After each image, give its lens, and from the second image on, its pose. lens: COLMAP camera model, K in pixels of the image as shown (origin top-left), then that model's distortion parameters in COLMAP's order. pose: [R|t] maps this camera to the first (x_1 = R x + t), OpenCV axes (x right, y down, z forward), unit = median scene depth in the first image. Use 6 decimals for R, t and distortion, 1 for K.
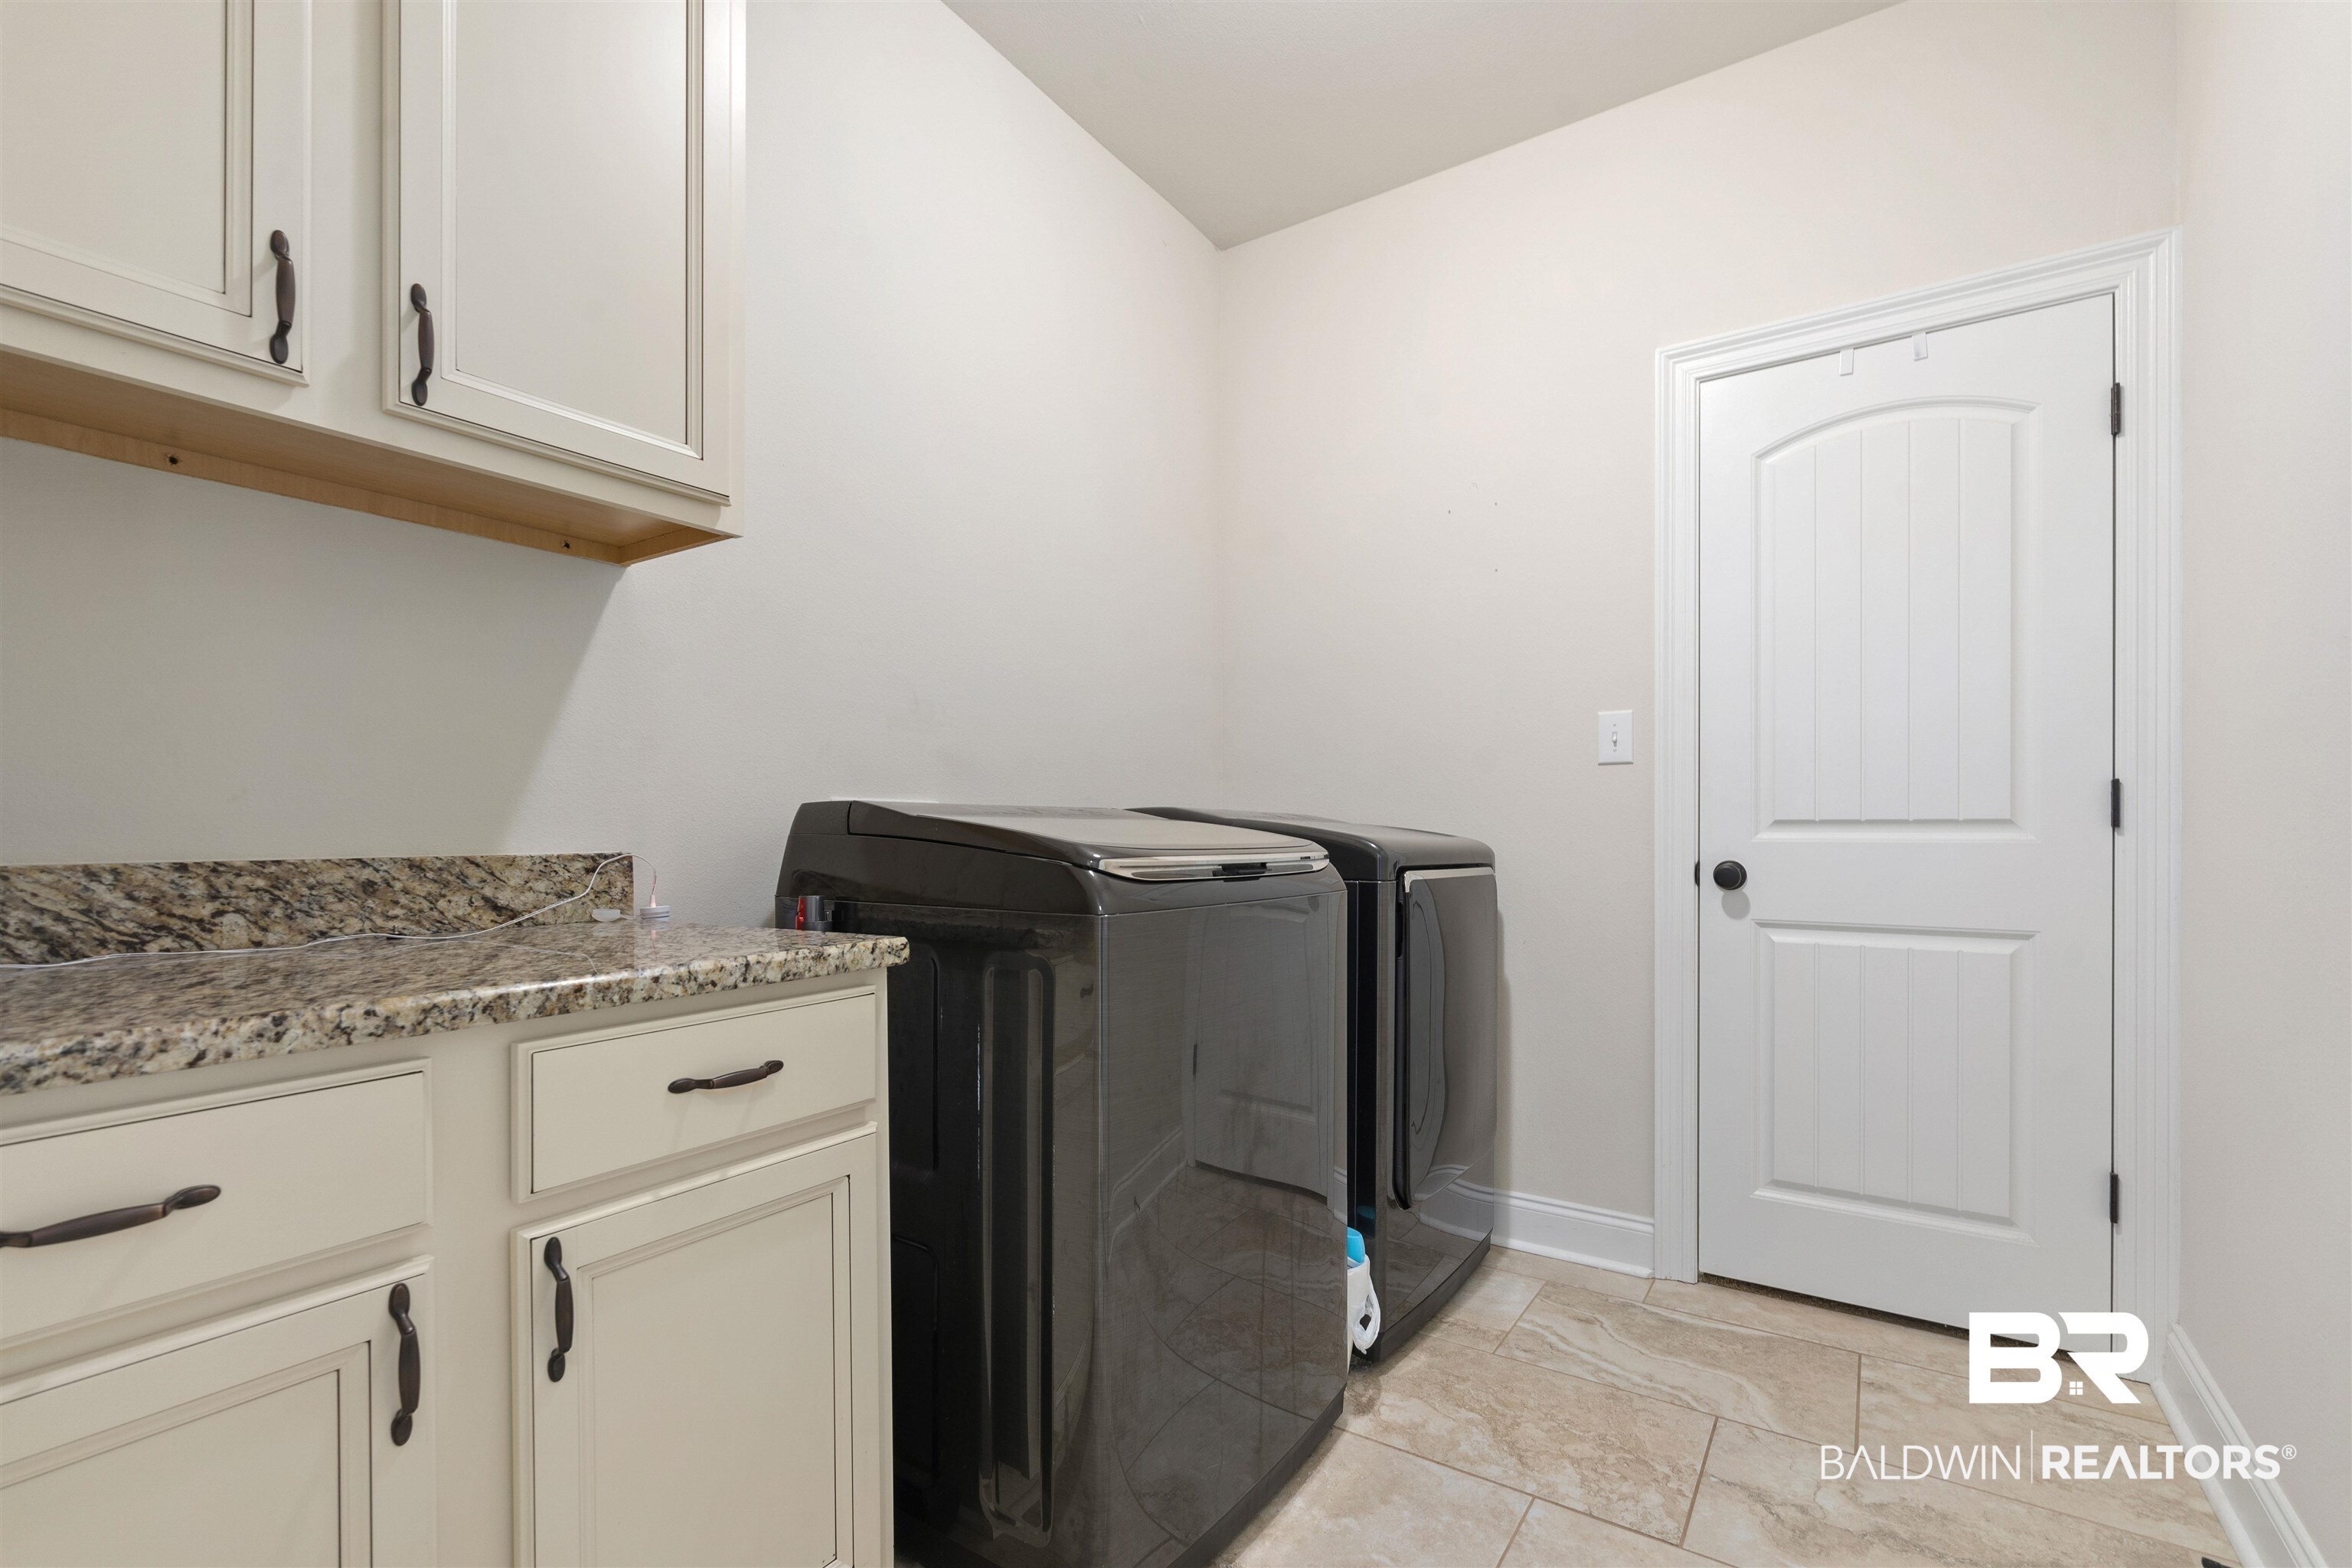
lens RADIAL K [[1014.4, 0, 1180.0], [0, 1014.4, 833.2], [0, 0, 1]] dist [-0.000705, -0.000166]
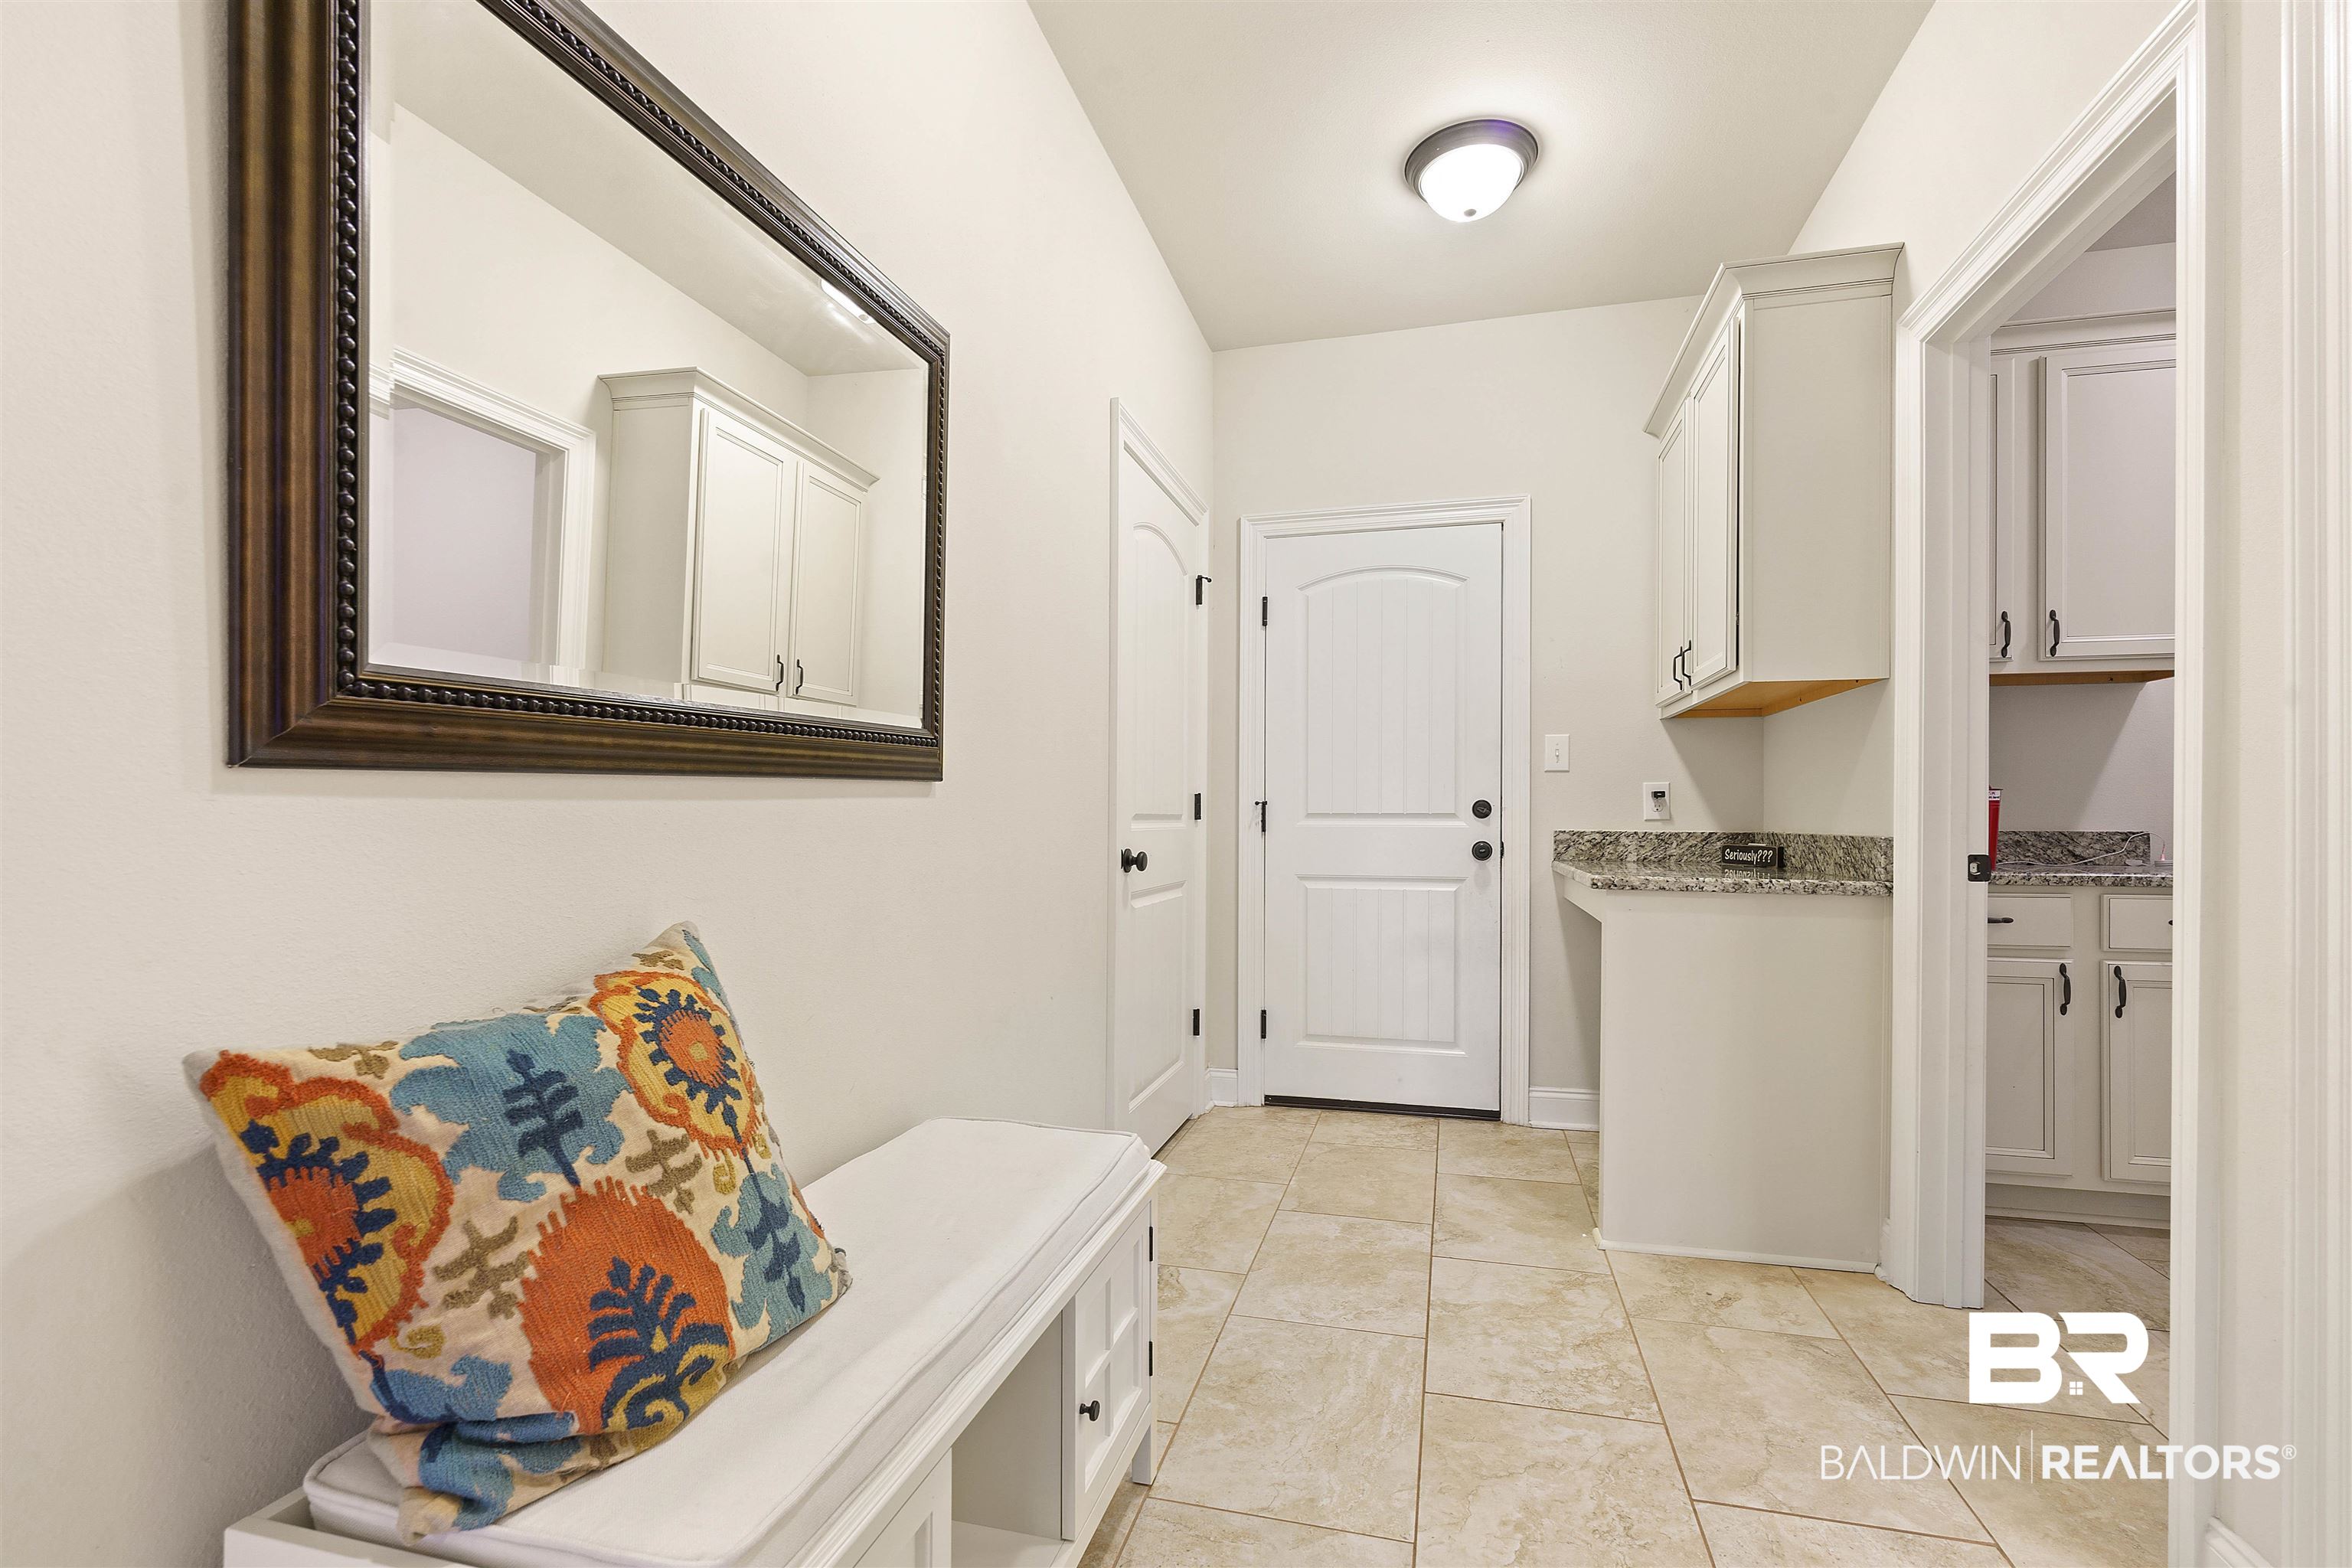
lens RADIAL K [[1044.1, 0, 1175.7], [0, 1044.1, 812.4], [0, 0, 1]] dist [0.001658, 0.000343]
pose [[0.325958, 0.001126, -0.945384, 1.183791], [-0.006168, 0.999981, -0.000935, -0.006381], [0.945364, 0.006136, 0.325959, -2.250756]]
